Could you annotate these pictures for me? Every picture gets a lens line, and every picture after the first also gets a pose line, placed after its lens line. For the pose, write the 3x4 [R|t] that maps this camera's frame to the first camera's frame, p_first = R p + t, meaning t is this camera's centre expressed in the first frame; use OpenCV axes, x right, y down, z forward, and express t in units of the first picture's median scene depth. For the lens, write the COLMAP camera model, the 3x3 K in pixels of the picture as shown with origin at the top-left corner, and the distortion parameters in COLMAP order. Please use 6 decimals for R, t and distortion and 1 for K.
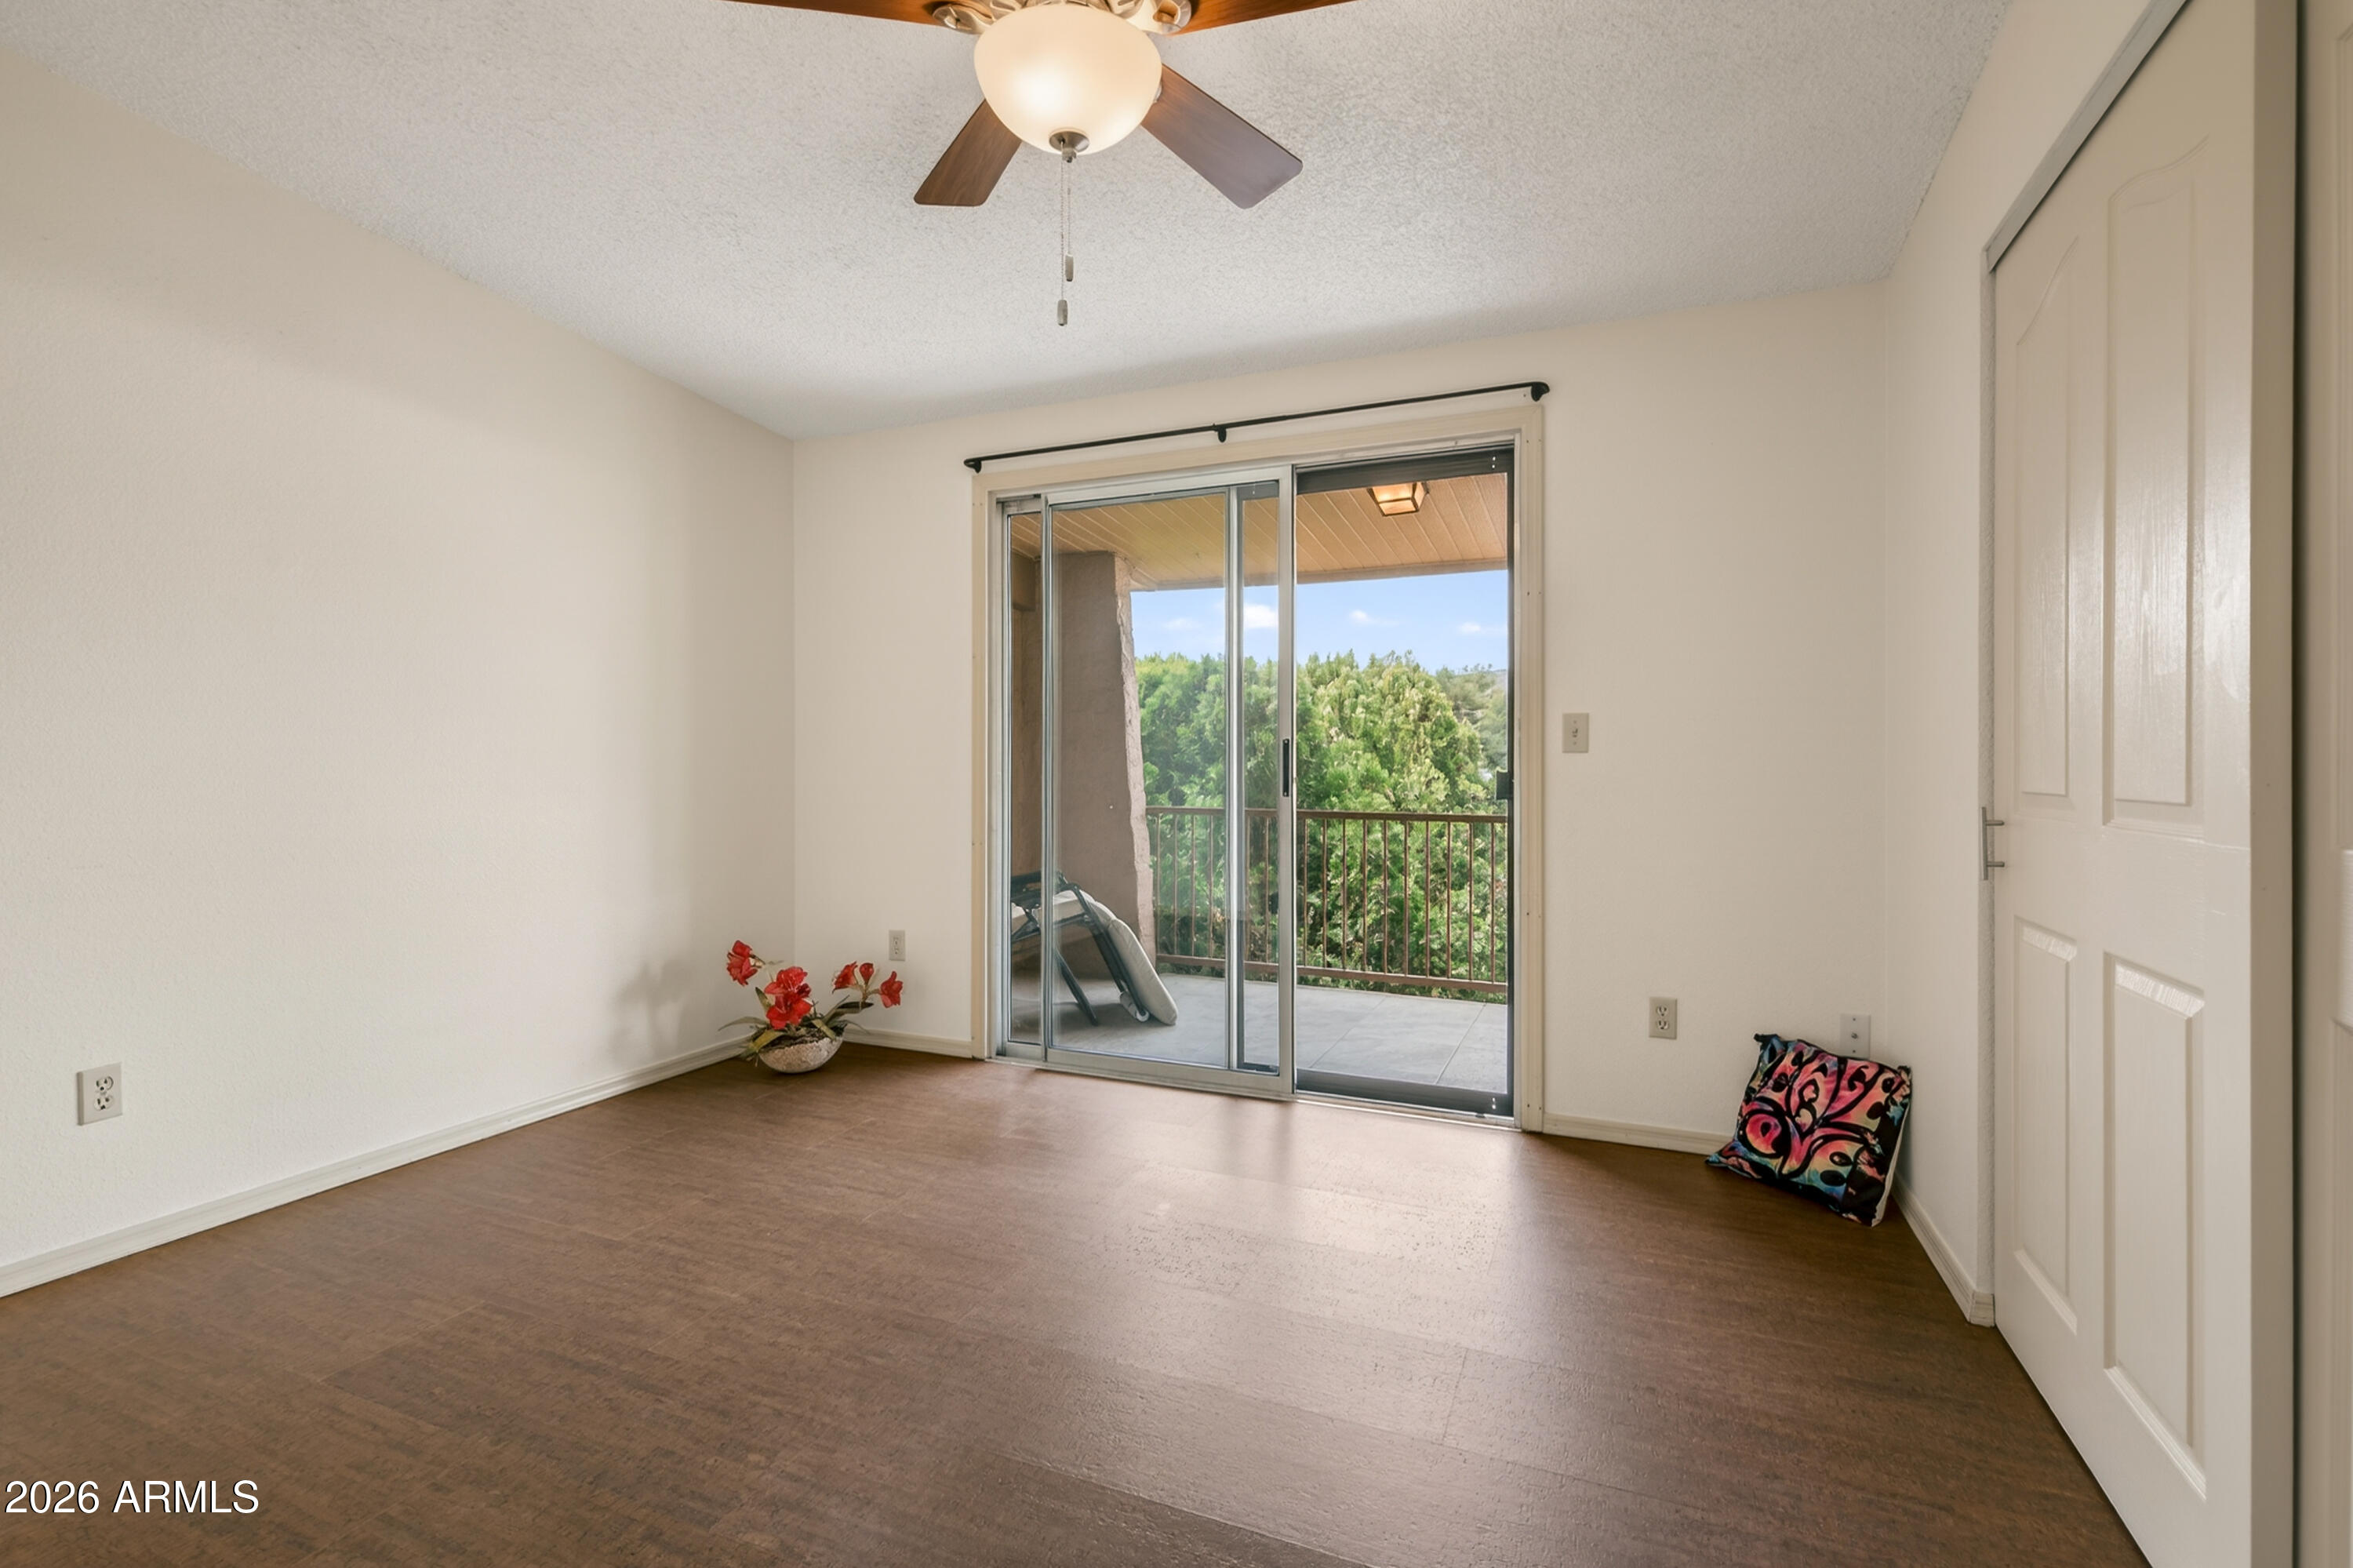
lens RADIAL K [[1064.1, 0, 1175.5], [0, 1064.1, 770.9], [0, 0, 1]] dist [-0.009825, -0.000202]
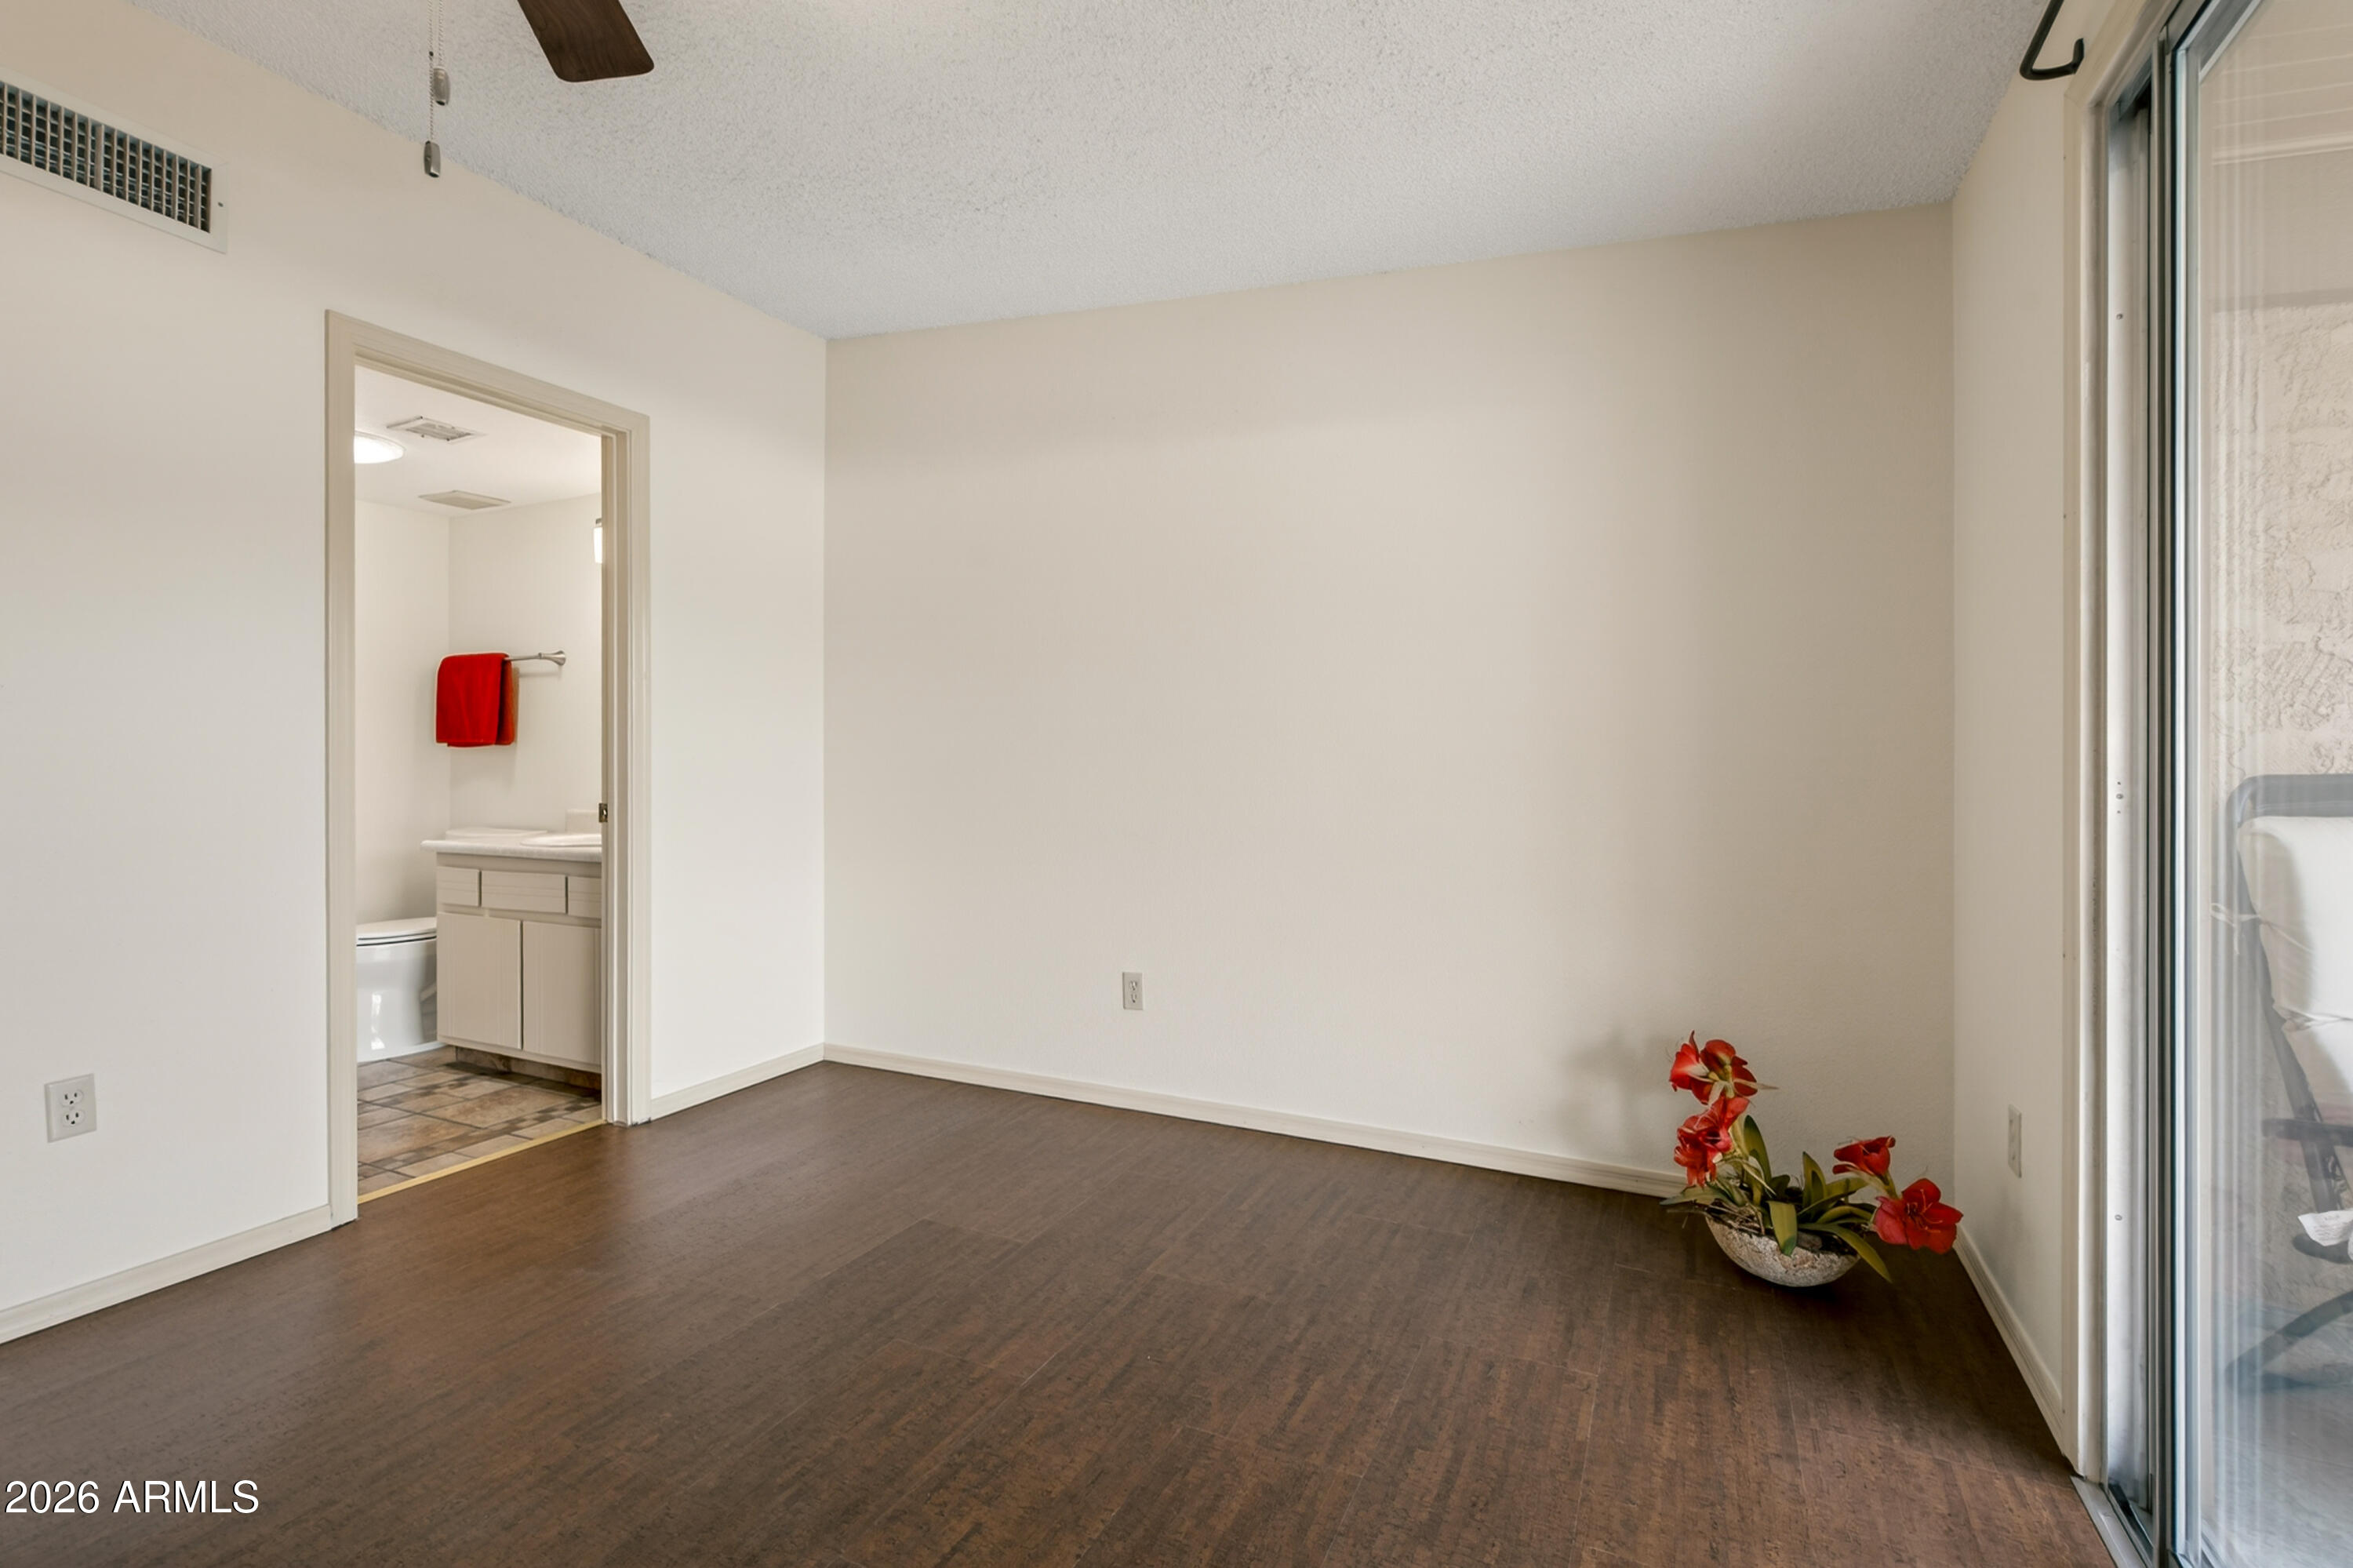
lens RADIAL K [[1064.1, 0, 1187.2], [0, 1064.1, 771.8], [0, 0, 1]] dist [-0.009825, -0.000202]
pose [[-0.048031, 0.008566, -0.998809, 0.324737], [-0.011613, 0.999891, 0.009133, -0.007325], [0.998778, 0.012038, -0.047926, 0.857601]]
